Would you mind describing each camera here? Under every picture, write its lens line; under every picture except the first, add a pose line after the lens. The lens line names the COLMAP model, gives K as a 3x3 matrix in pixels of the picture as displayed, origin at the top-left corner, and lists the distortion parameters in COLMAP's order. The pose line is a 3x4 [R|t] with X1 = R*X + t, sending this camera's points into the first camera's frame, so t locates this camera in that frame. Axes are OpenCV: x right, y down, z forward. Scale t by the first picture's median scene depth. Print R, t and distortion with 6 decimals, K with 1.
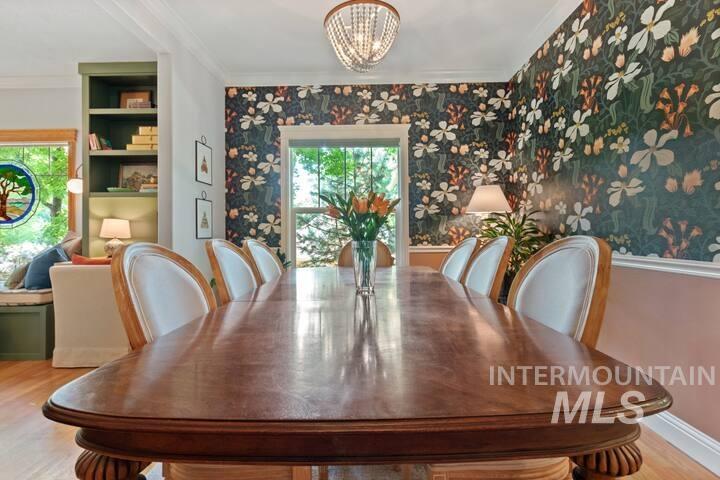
lens RADIAL K [[333.2, 0, 357.1], [0, 333.2, 226.5], [0, 0, 1]] dist [0.002665, -0.001814]
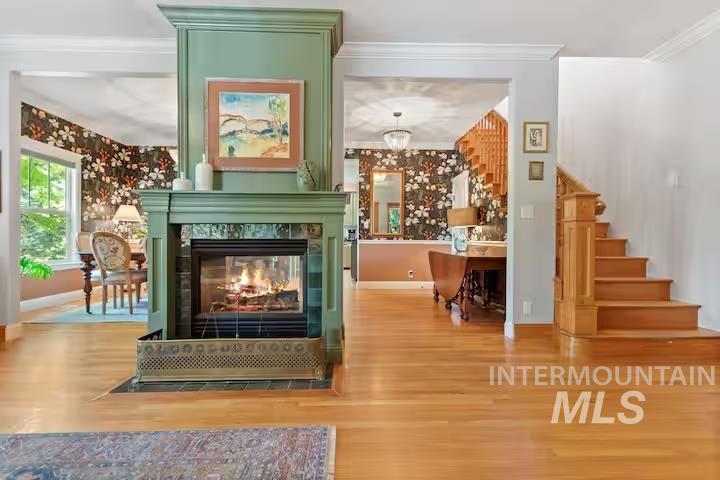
lens RADIAL K [[333.2, 0, 363.3], [0, 333.2, 237.5], [0, 0, 1]] dist [0.002665, -0.001814]
pose [[-0.094106, 0.004248, 0.995553, -1.368899], [-0.002803, 0.999986, -0.004532, 0.049064], [-0.995558, -0.003217, -0.094093, -0.069437]]
